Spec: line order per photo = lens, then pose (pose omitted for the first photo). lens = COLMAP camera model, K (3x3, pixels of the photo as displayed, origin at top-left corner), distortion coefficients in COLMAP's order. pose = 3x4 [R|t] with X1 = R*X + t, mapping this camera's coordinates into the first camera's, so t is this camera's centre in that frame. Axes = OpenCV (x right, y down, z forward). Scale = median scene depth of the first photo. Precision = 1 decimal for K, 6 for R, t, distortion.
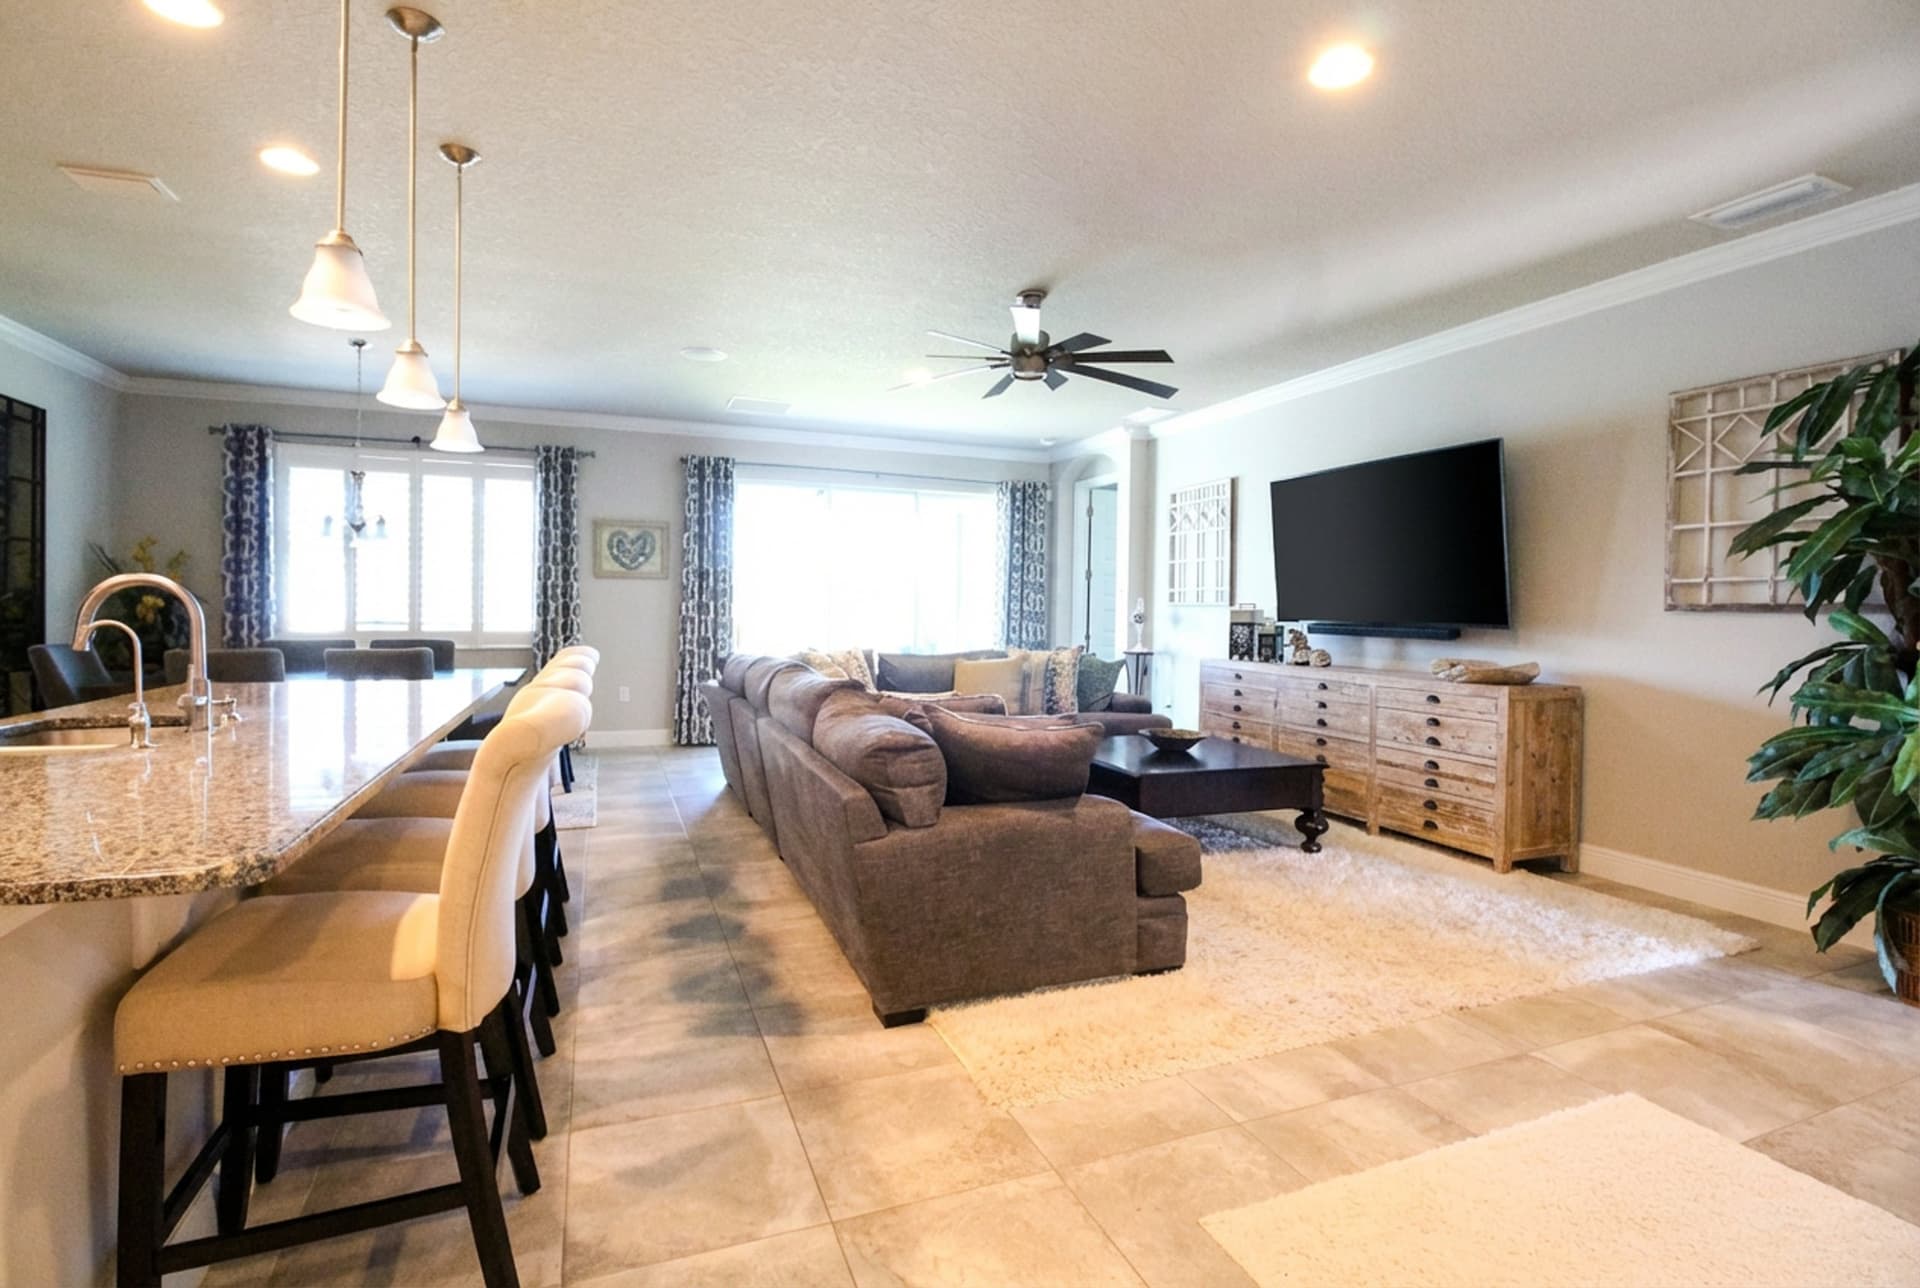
lens RADIAL K [[892.0, 0, 943.4], [0, 892.0, 621.0], [0, 0, 1]] dist [-0.011339, -0.006680]
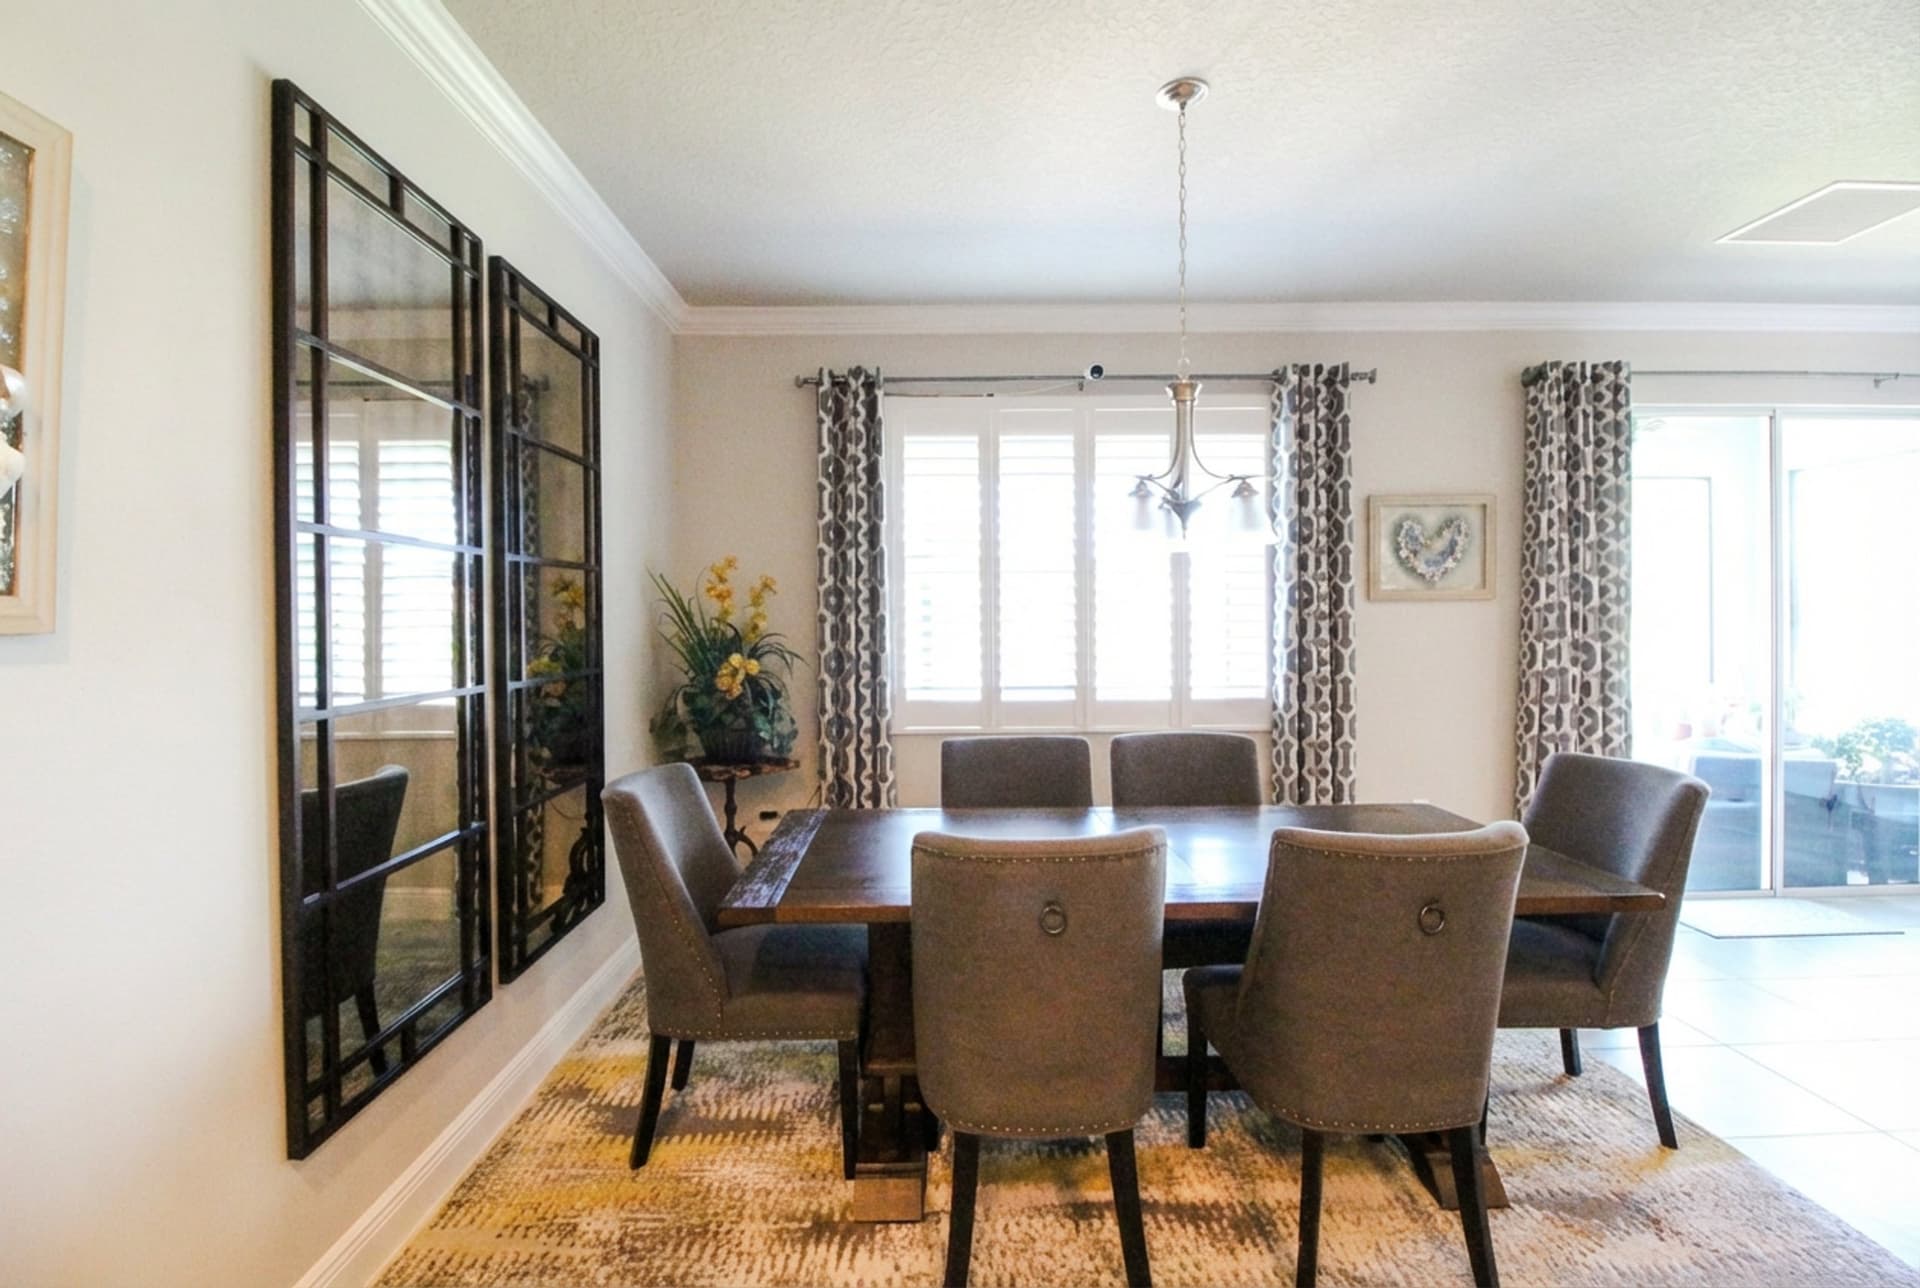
lens RADIAL K [[892.0, 0, 940.1], [0, 892.0, 642.3], [0, 0, 1]] dist [-0.011339, -0.006680]
pose [[0.925193, -0.019243, -0.379009, -0.623249], [0.014838, 0.999784, -0.014540, -0.028070], [0.379207, 0.007828, 0.925279, 0.563352]]
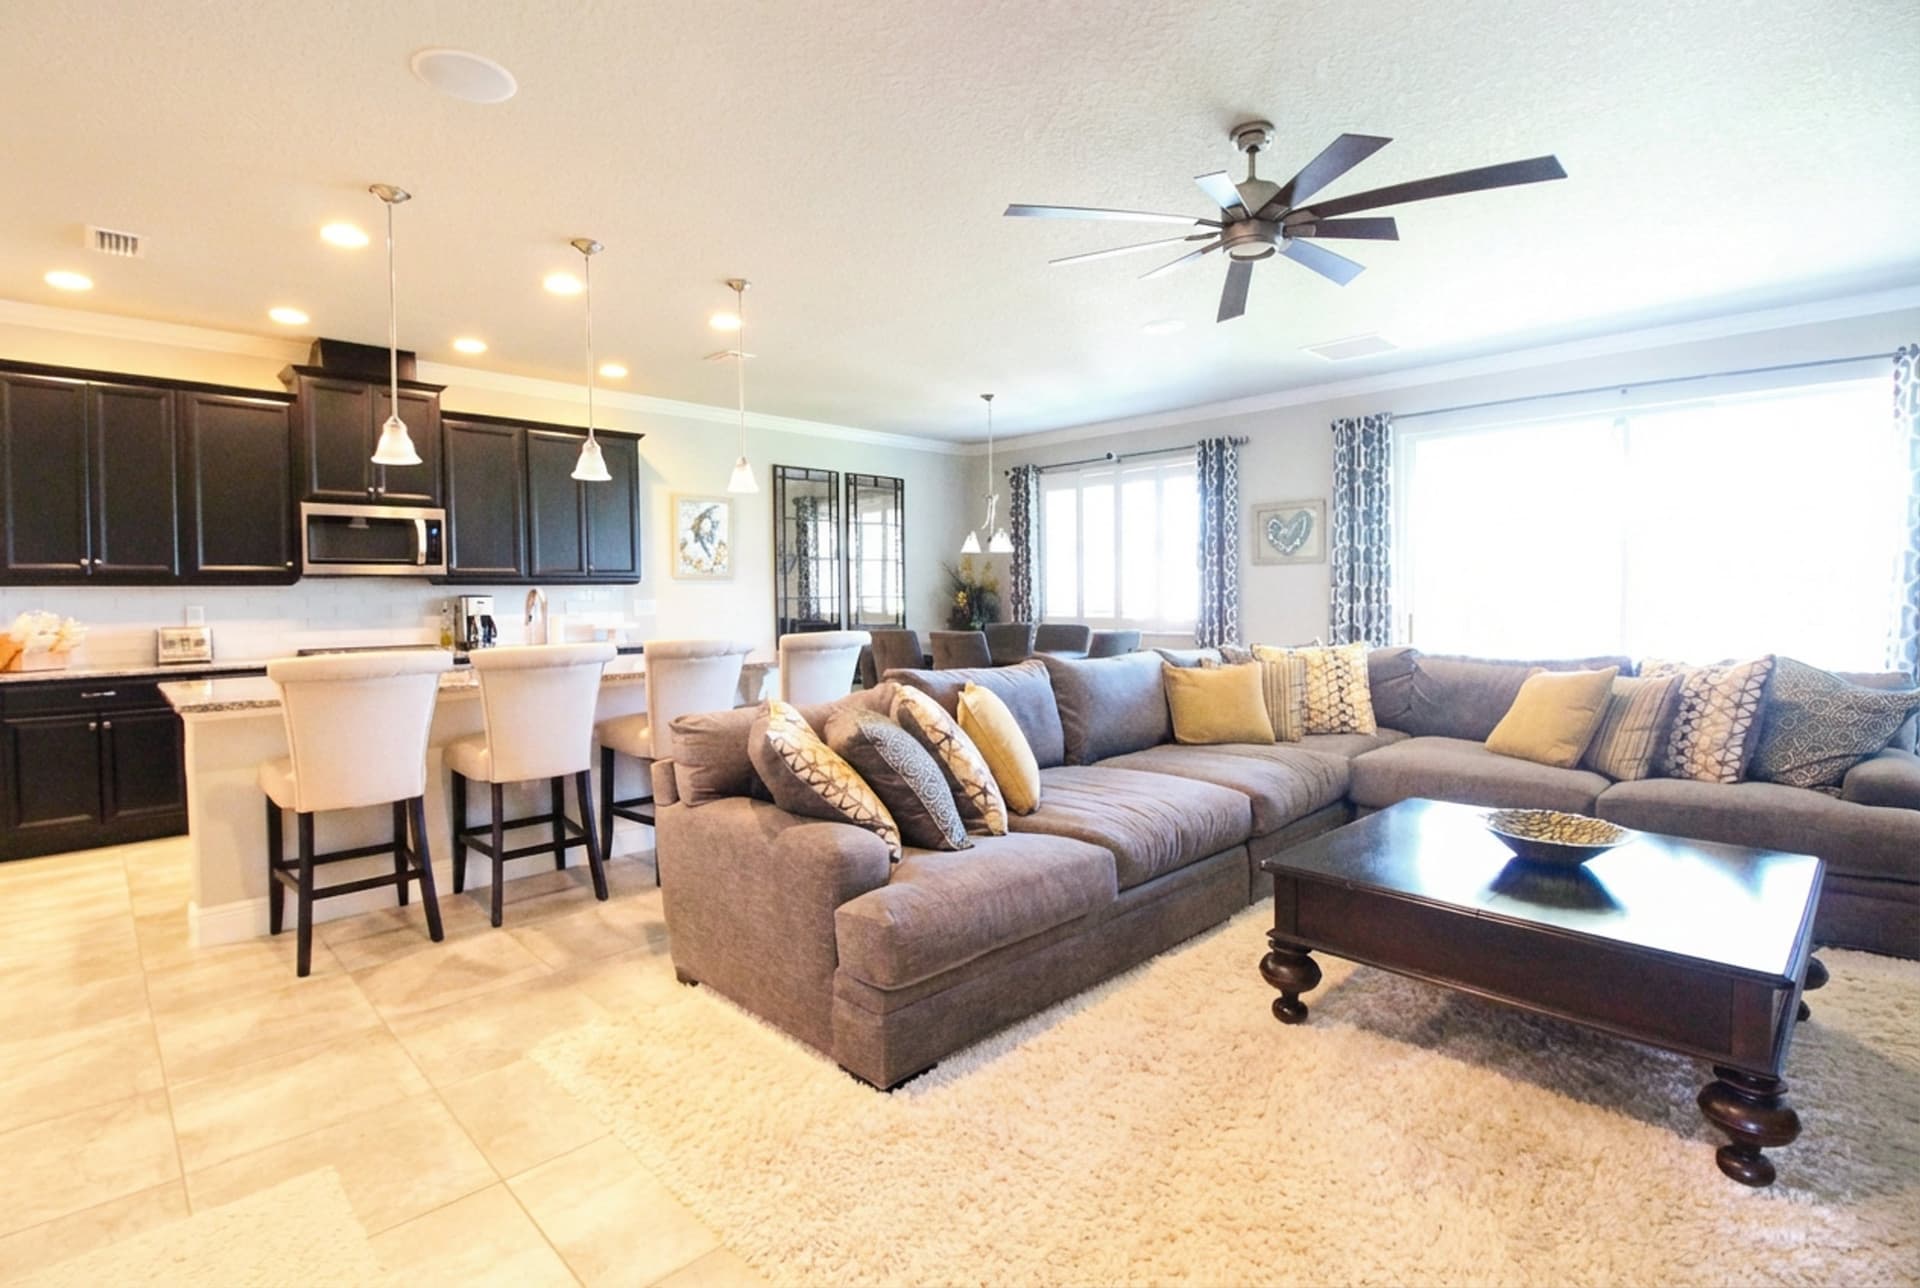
lens RADIAL K [[892.0, 0, 957.2], [0, 892.0, 626.5], [0, 0, 1]] dist [-0.011339, -0.006680]
pose [[0.404467, 0.016524, -0.914403, 0.544753], [0.002267, 0.999816, 0.019070, -0.000380], [0.914550, -0.009786, 0.404355, 0.441975]]
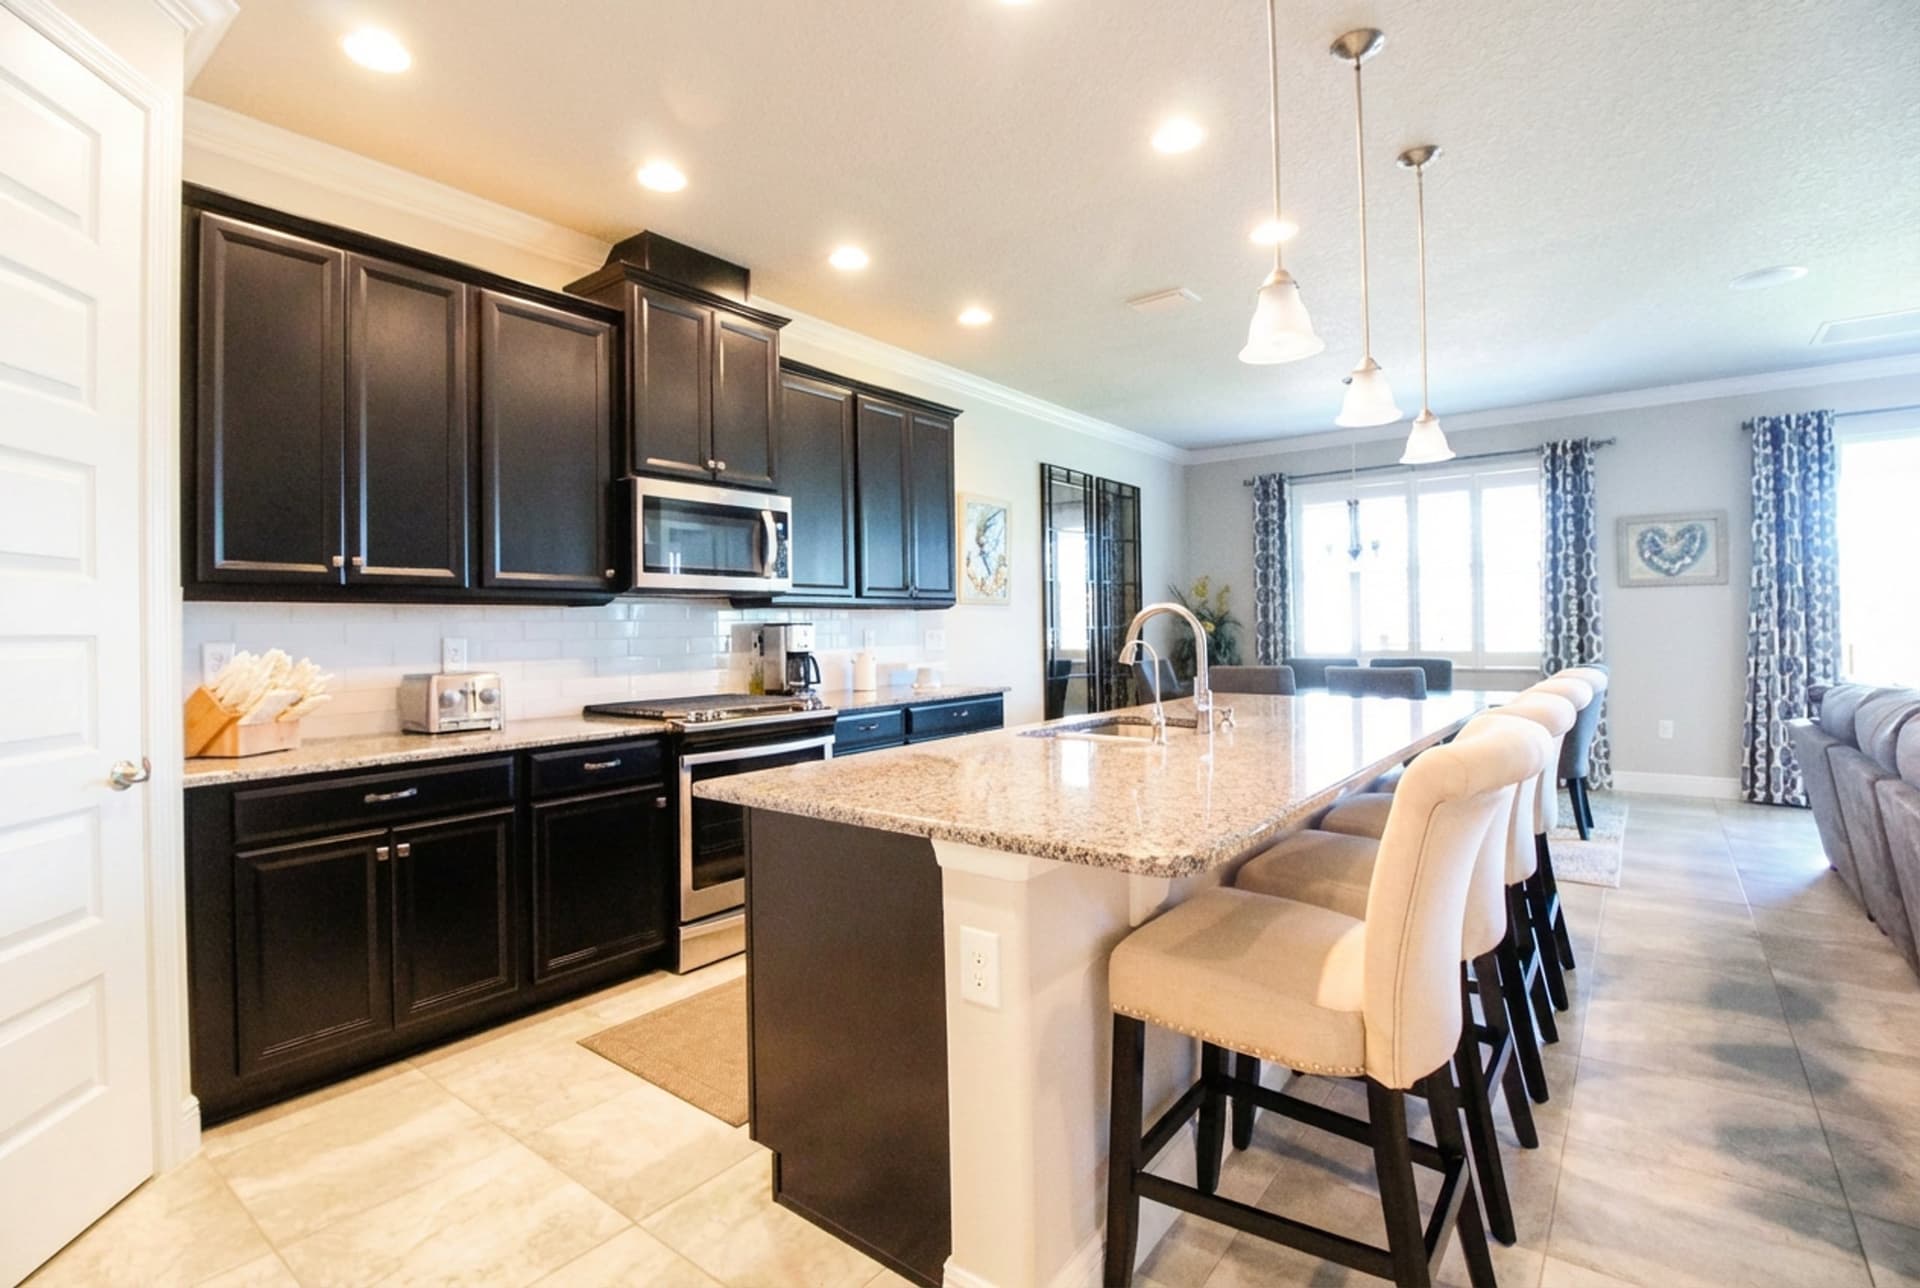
lens RADIAL K [[892.0, 0, 947.6], [0, 892.0, 621.4], [0, 0, 1]] dist [-0.011339, -0.006680]
pose [[0.506761, -0.027853, -0.861637, 0.007125], [0.008184, 0.999588, -0.027499, 0.001769], [0.862048, 0.006884, 0.506780, 0.044172]]
